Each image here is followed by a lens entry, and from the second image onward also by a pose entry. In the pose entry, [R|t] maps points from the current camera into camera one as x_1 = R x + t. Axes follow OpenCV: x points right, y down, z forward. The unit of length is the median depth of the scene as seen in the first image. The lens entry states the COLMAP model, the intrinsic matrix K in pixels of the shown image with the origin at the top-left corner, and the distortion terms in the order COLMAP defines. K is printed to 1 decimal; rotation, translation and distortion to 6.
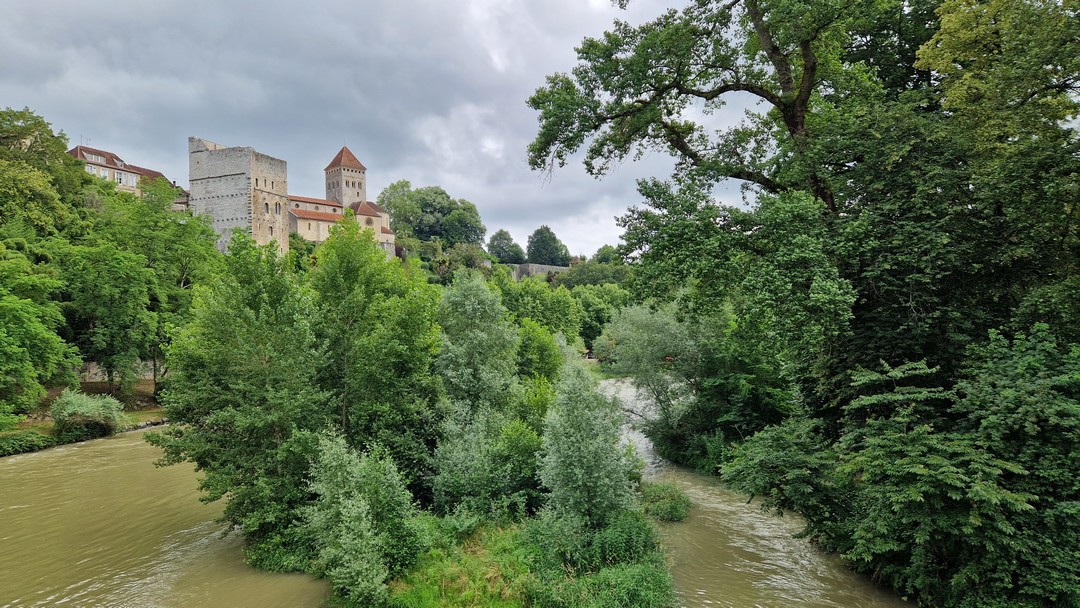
lens RADIAL K [[746.6, 0, 539.3], [0, 746.6, 305.0], [0, 0, 1]] dist [0.074895, -0.076269]
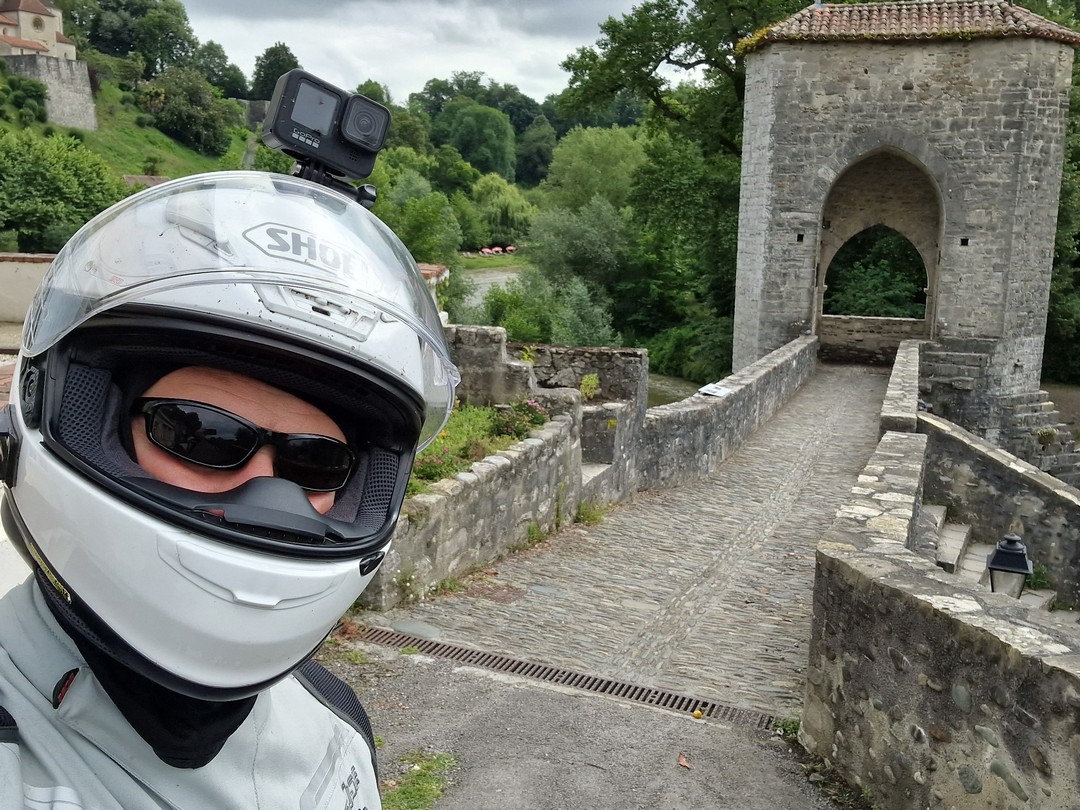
lens RADIAL K [[1073.1, 0, 534.4], [0, 1073.1, 437.6], [0, 0, 1]] dist [0.038962, 0.000000]
pose [[0.958210, -0.014633, 0.285692, -0.122153], [-0.057892, 0.968108, 0.243754, -0.020890], [-0.280148, -0.250107, 0.926803, -0.174183]]
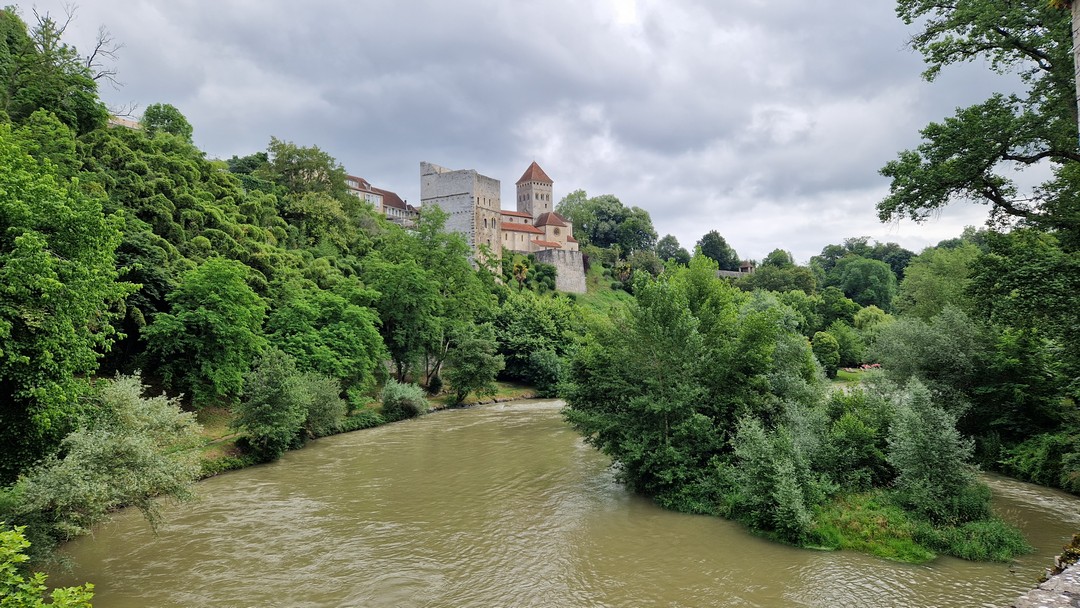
lens RADIAL K [[746.6, 0, 537.6], [0, 746.6, 306.6], [0, 0, 1]] dist [0.074895, -0.076269]
pose [[0.982027, 0.009301, -0.188514, -0.072636], [-0.009101, 0.999957, 0.001922, -0.006482], [0.188523, -0.000172, 0.982069, -0.085495]]
